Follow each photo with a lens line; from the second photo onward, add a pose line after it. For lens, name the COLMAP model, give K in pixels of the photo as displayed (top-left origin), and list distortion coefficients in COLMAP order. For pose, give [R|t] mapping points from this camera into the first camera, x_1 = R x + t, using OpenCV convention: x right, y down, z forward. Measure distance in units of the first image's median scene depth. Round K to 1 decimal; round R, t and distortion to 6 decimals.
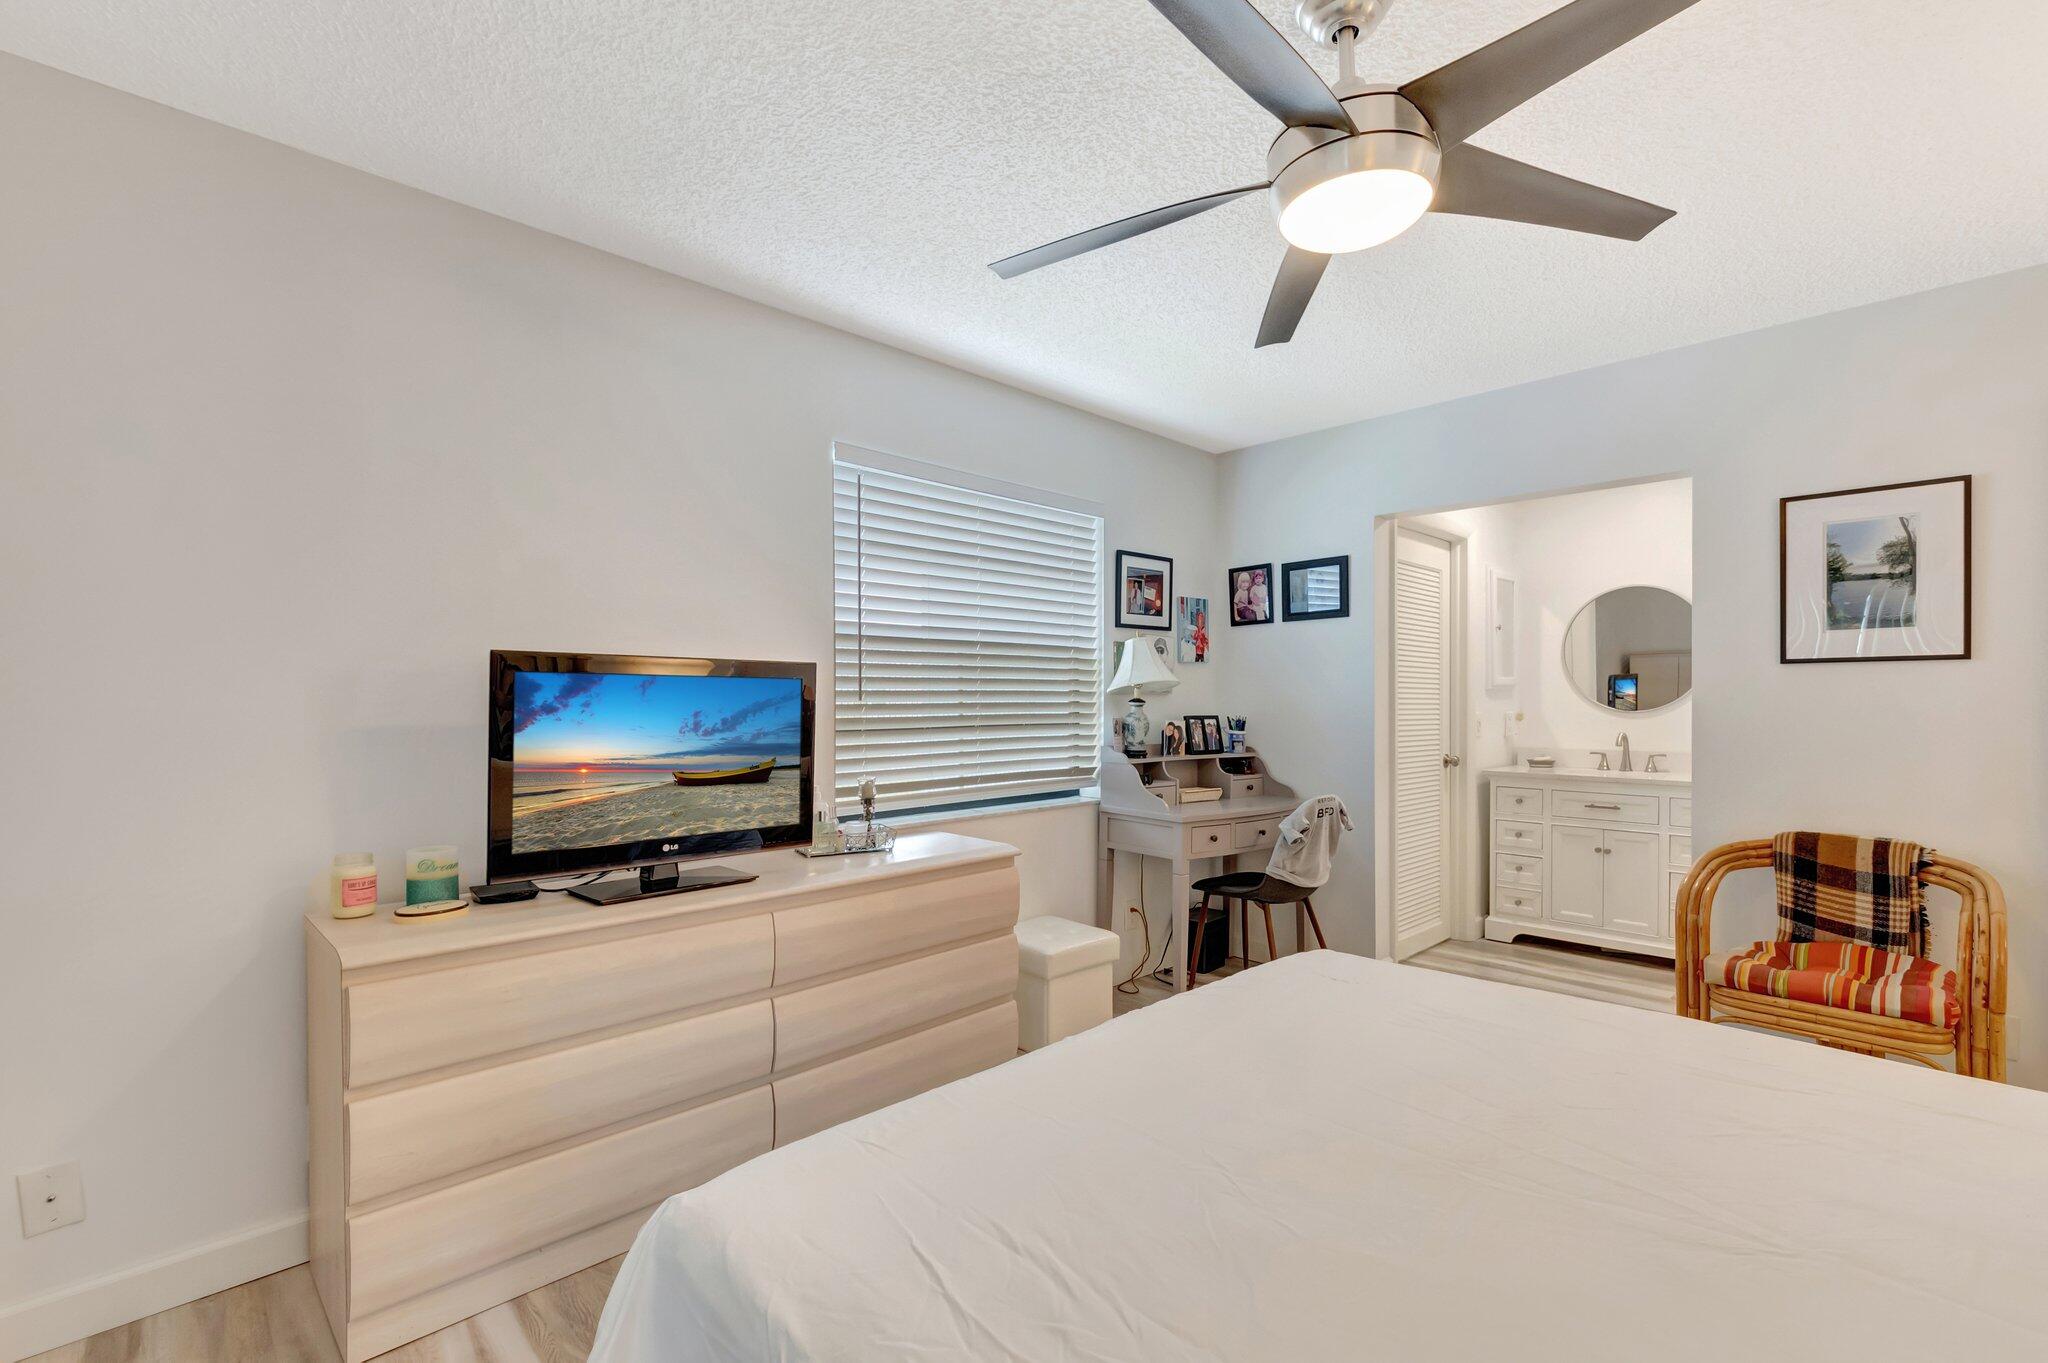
lens RADIAL K [[919.4, 0, 1023.3], [0, 919.4, 692.2], [0, 0, 1]] dist [0.001518, 0.000290]
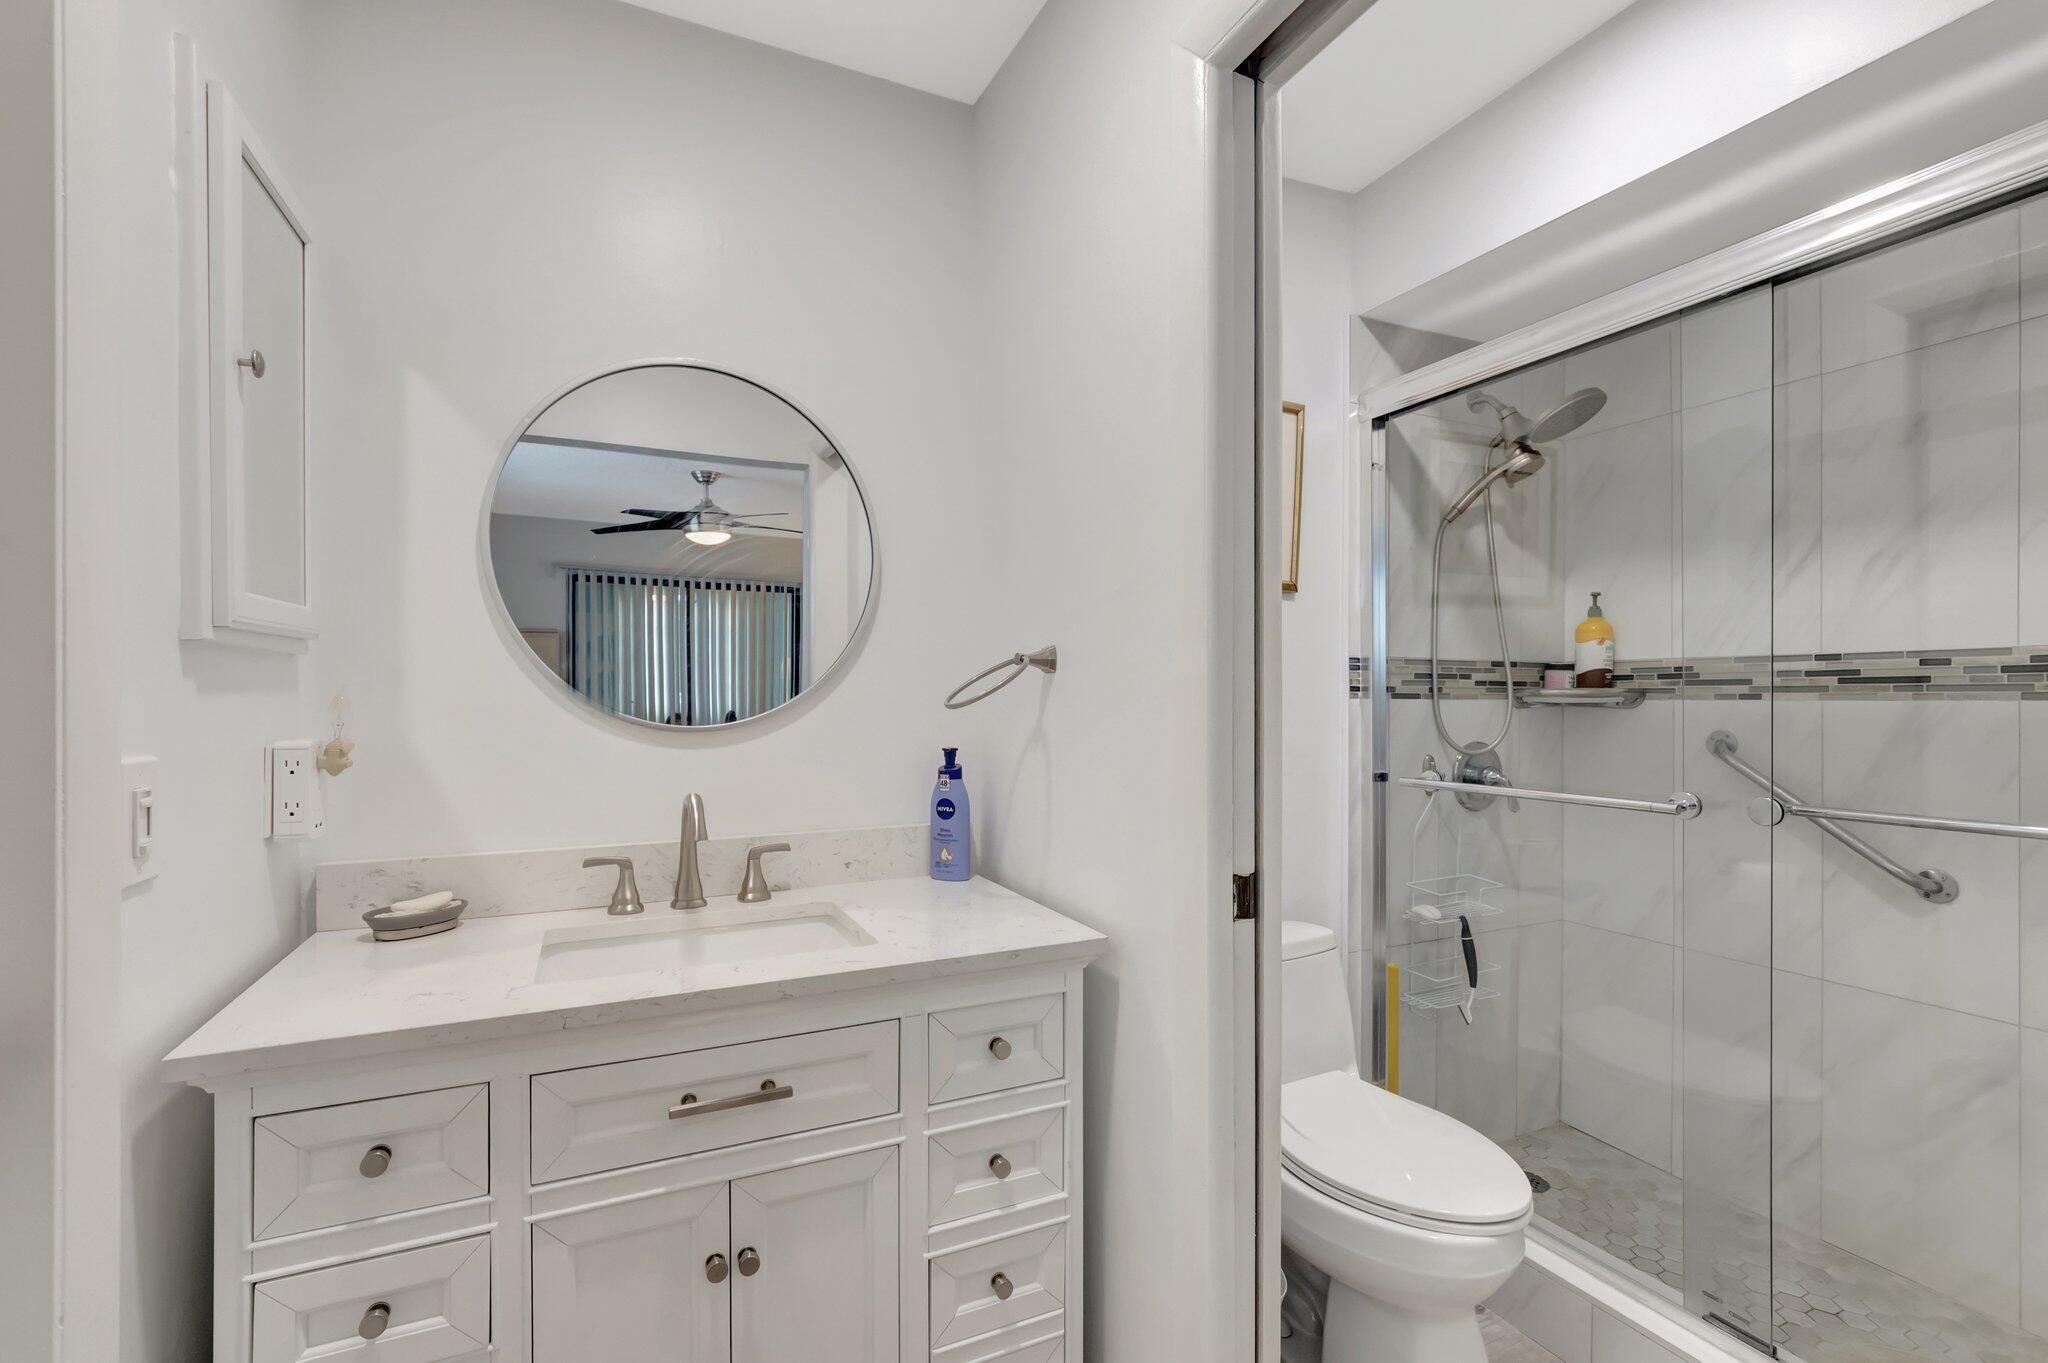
lens RADIAL K [[945.3, 0, 1024.0], [0, 945.3, 681.5], [0, 0, 1]] dist [0.000307, -0.000974]
pose [[0.320615, 0.002655, 0.947206, 0.379656], [-0.007371, 0.999973, -0.000308, 0.004994], [-0.947181, -0.006883, 0.320626, 0.789803]]
